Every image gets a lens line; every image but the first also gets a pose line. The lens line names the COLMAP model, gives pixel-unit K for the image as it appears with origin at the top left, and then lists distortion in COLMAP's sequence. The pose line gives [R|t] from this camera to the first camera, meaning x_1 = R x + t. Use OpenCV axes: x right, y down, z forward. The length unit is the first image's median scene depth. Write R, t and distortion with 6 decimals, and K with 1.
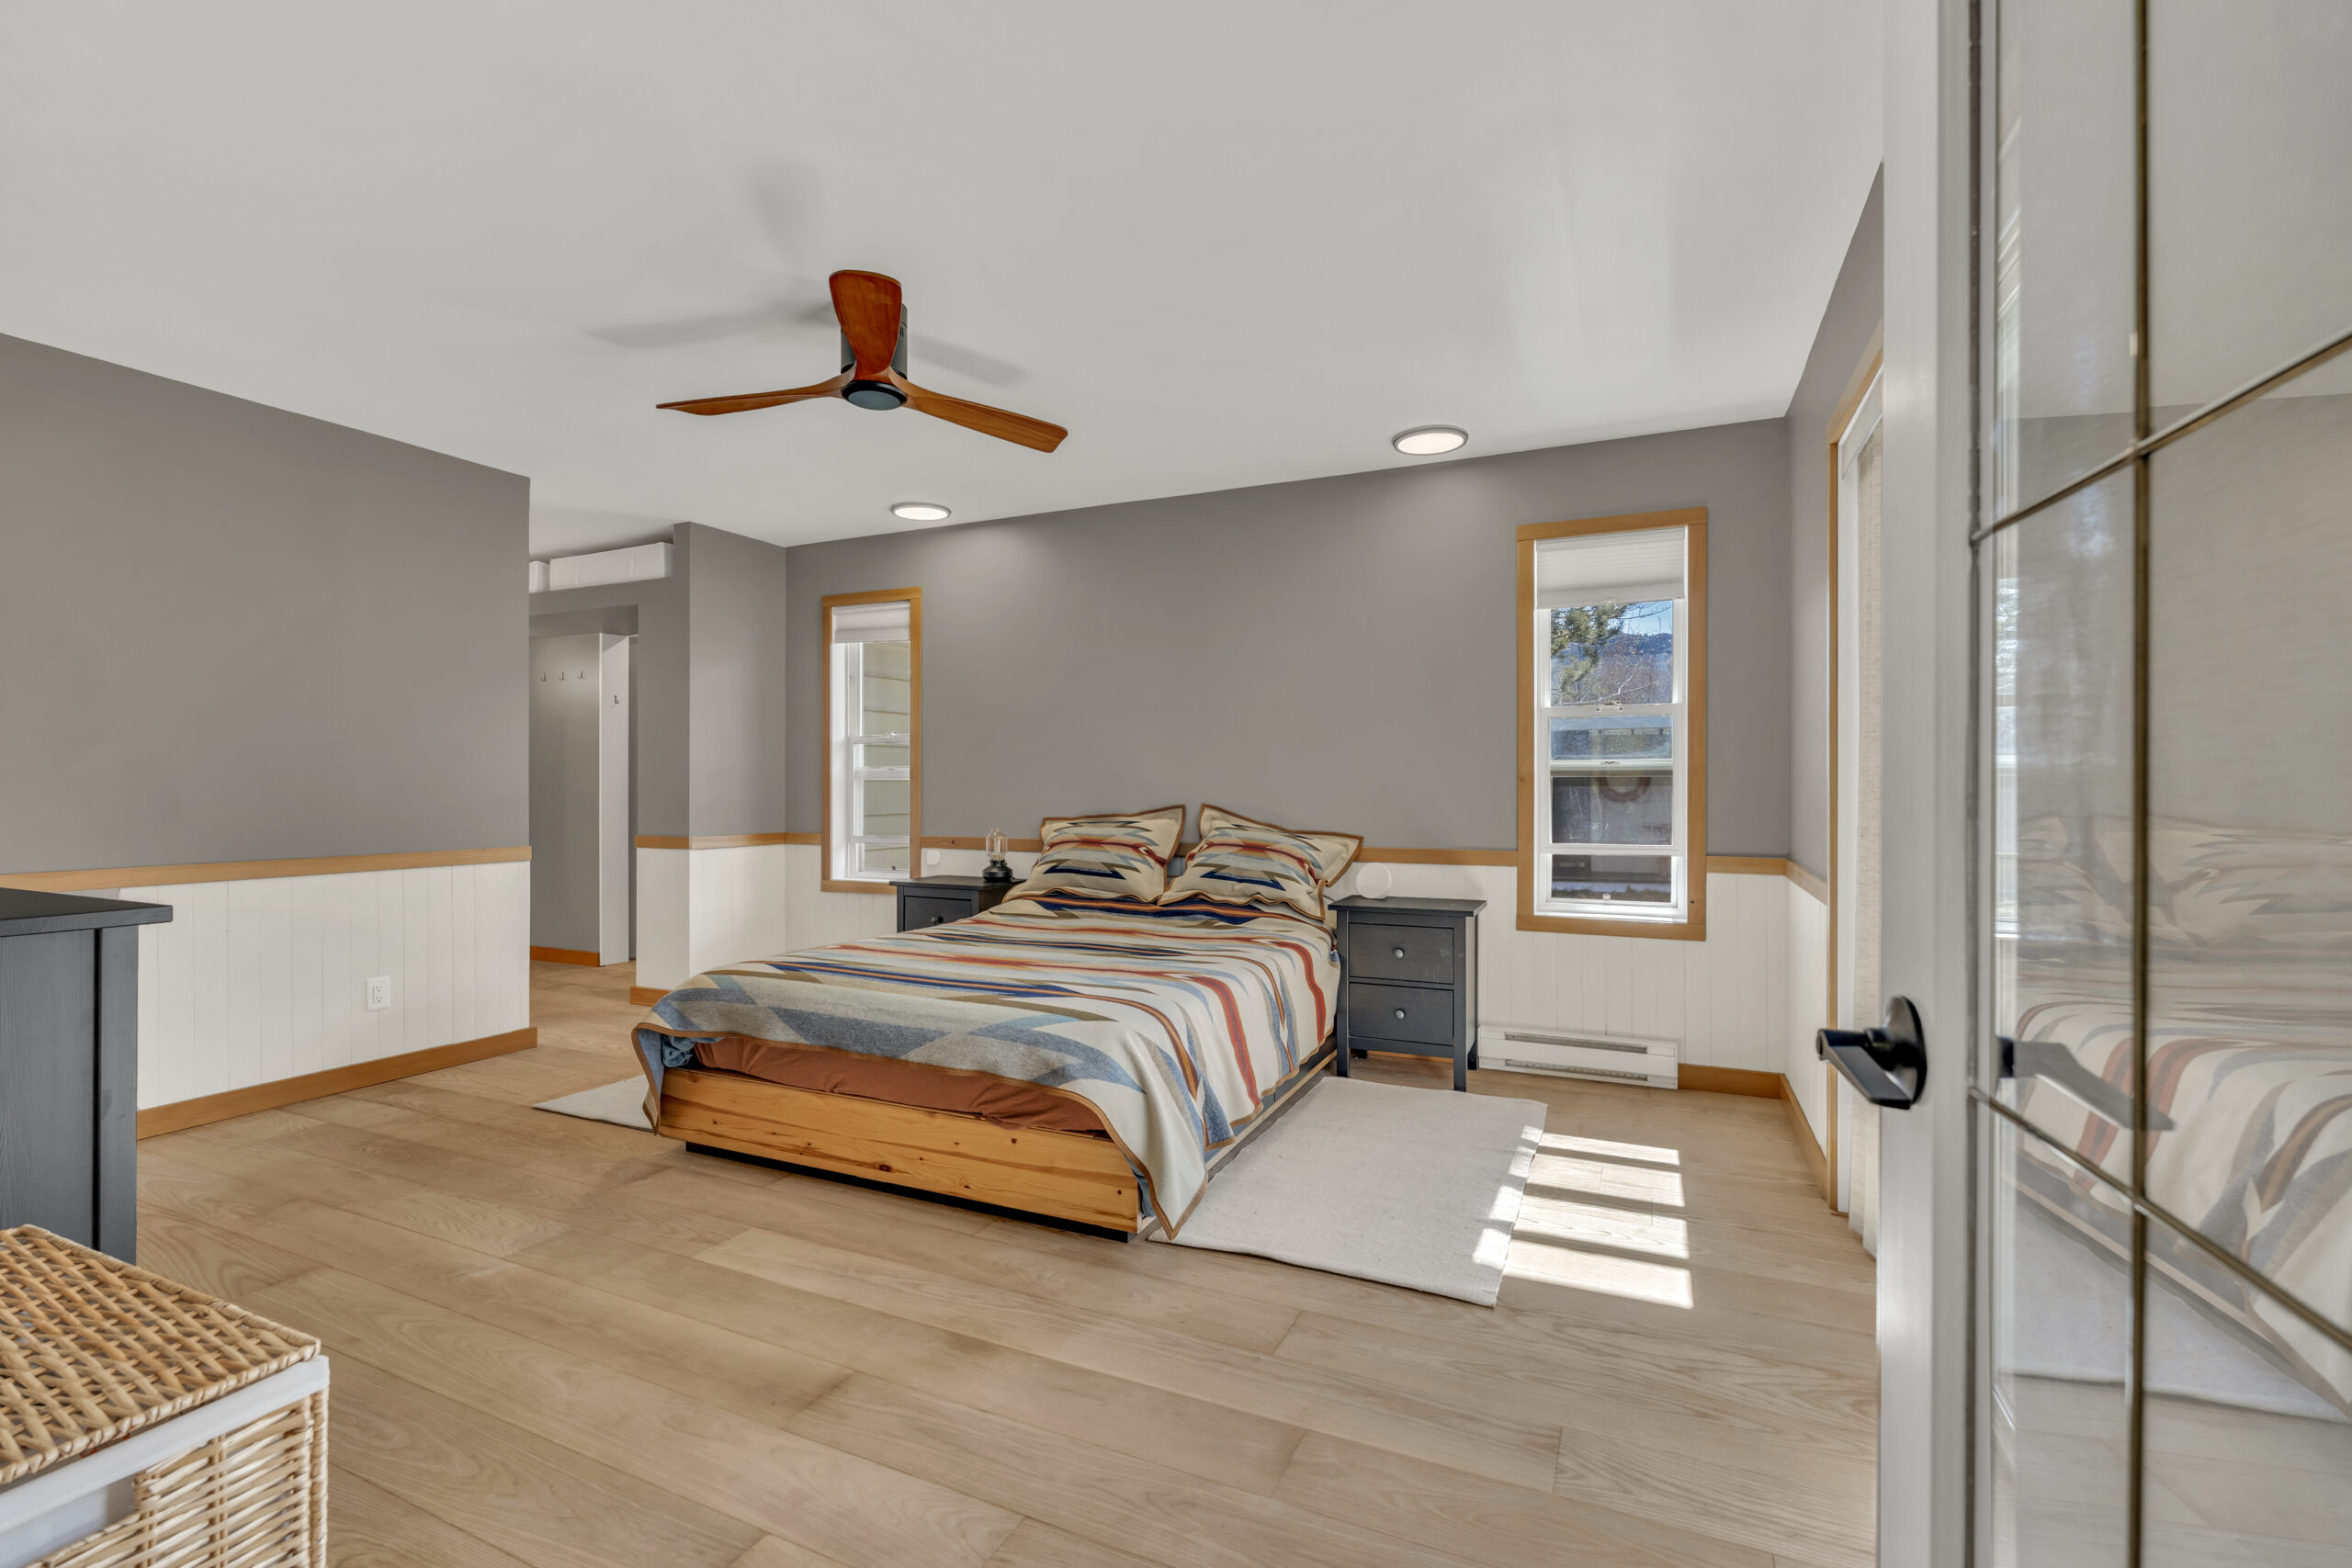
lens RADIAL K [[1025.0, 0, 1182.8], [0, 1025.0, 784.8], [0, 0, 1]] dist [-0.001958, 0.000095]
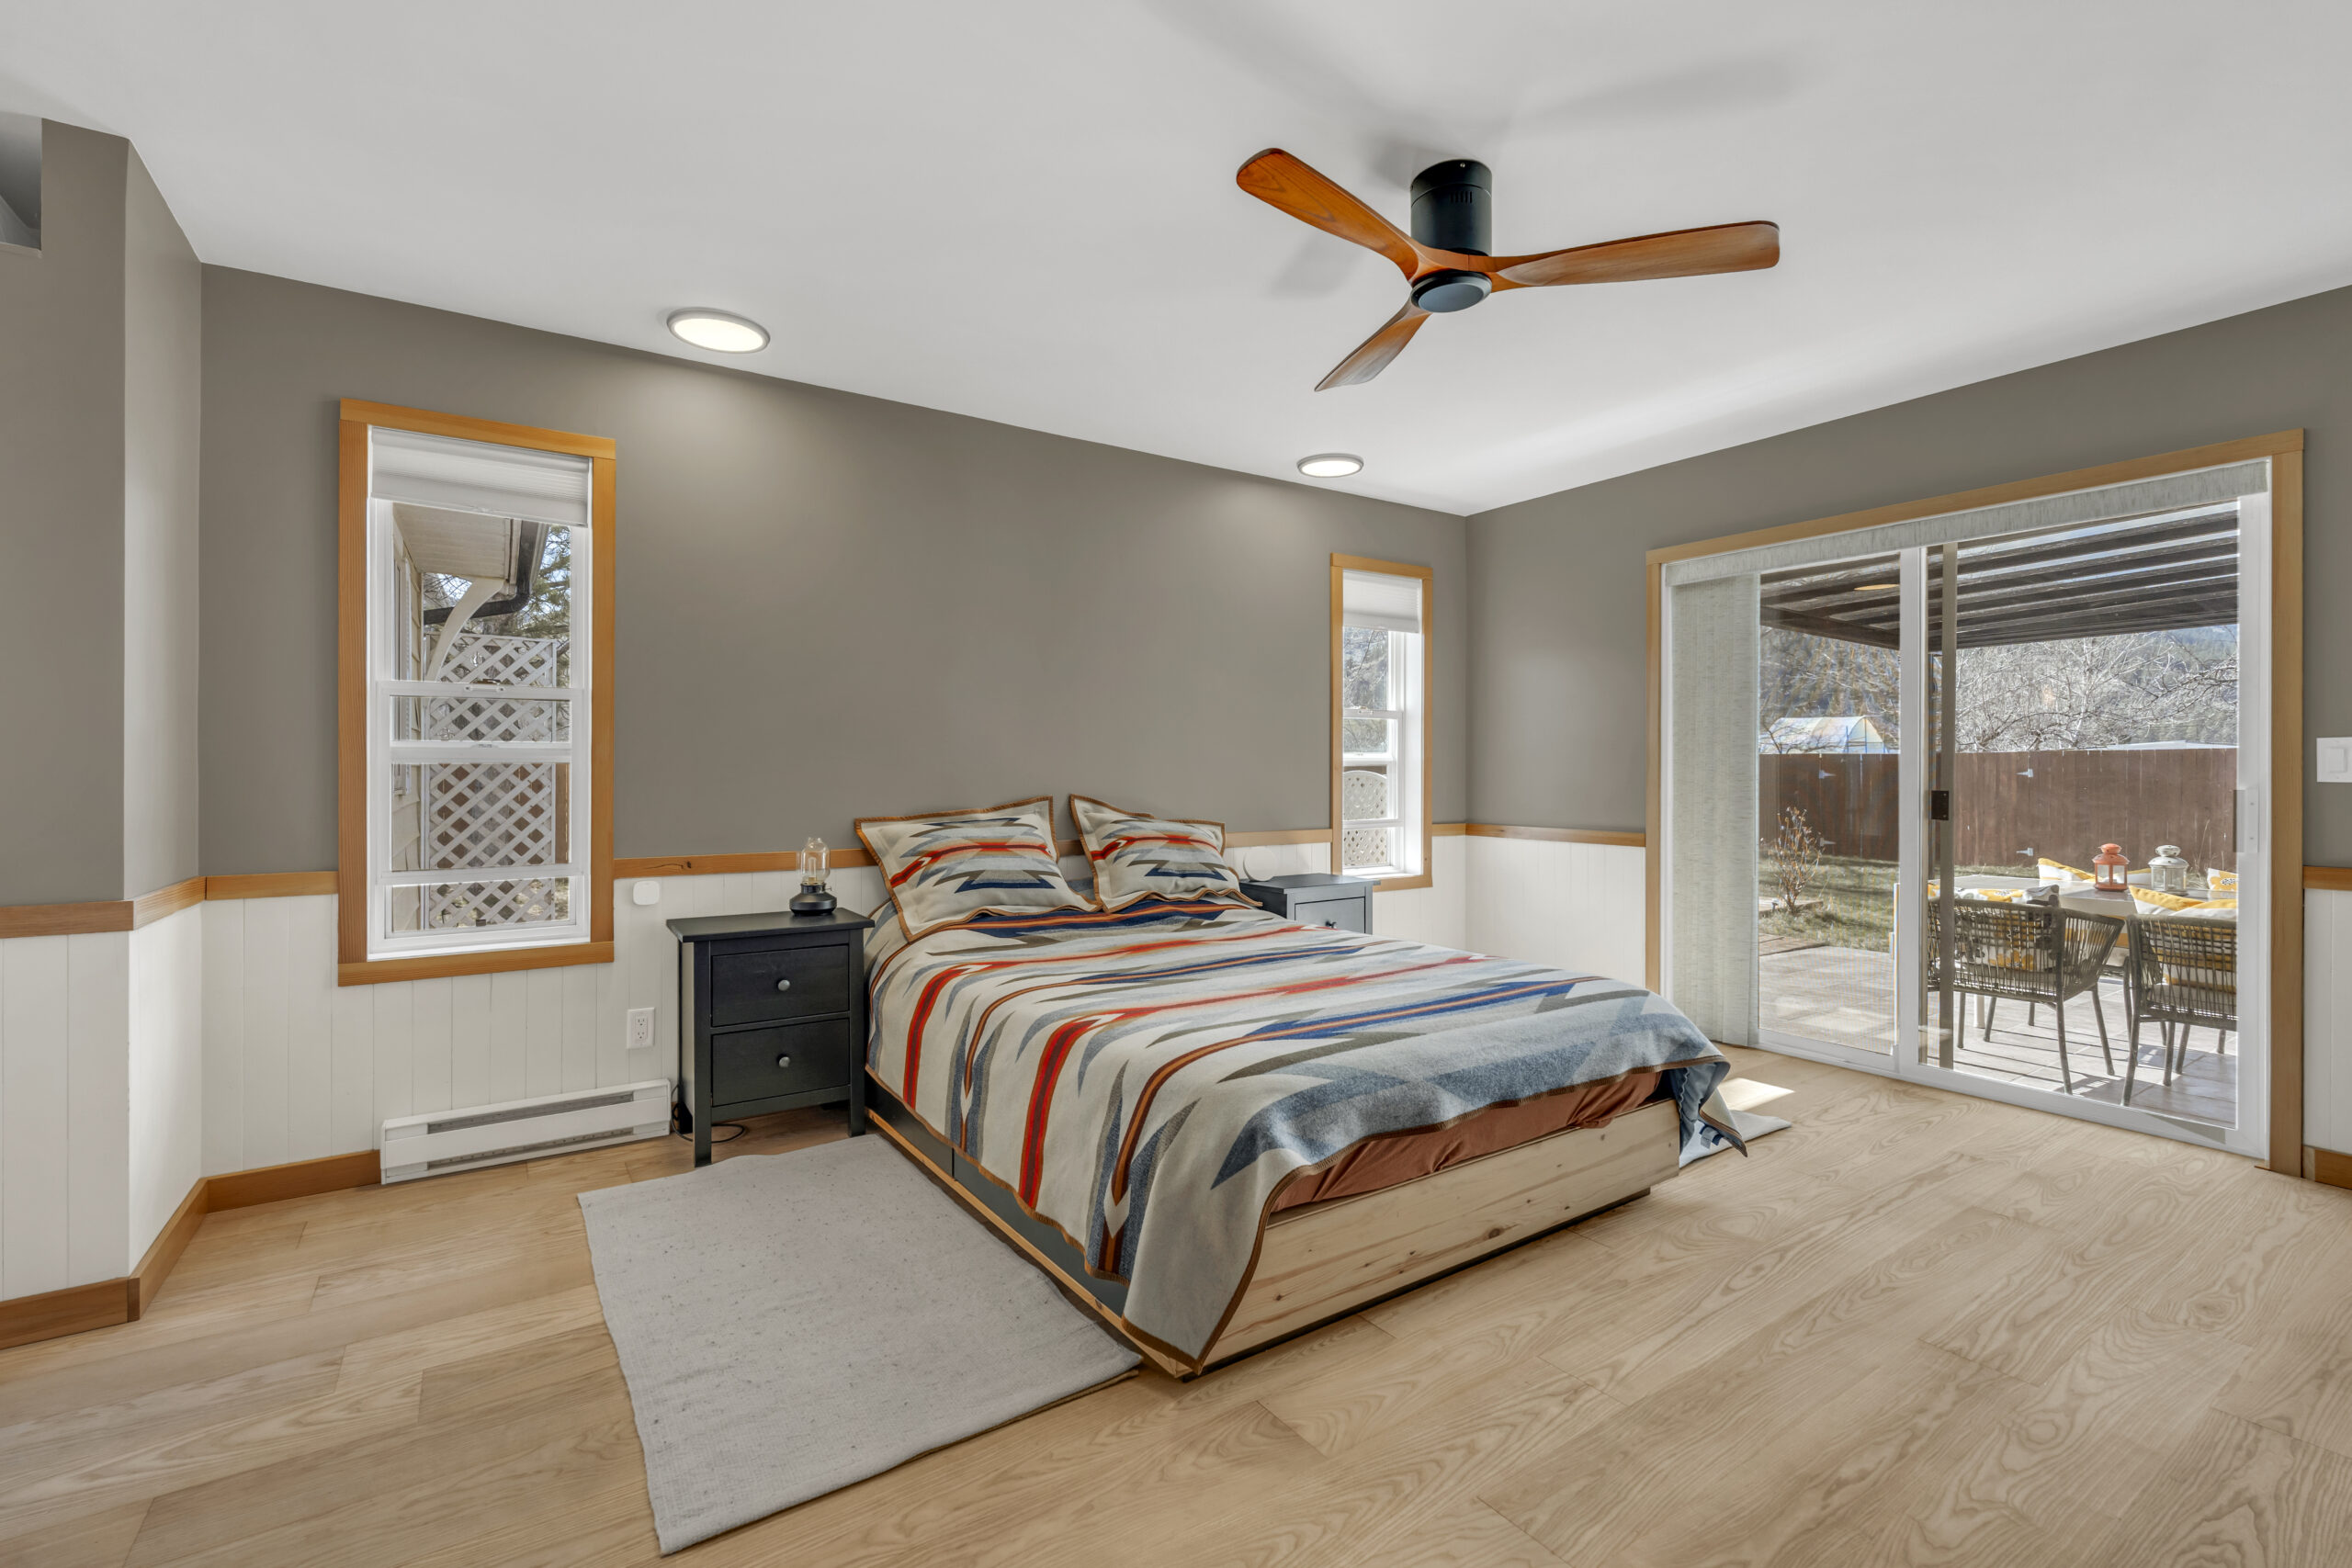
lens RADIAL K [[1025.0, 0, 1182.4], [0, 1025.0, 779.1], [0, 0, 1]] dist [-0.001958, 0.000095]
pose [[0.523046, -0.006514, 0.852280, -0.823920], [0.001508, 0.999976, 0.006717, -0.000199], [-0.852303, -0.002228, 0.523043, 0.570258]]
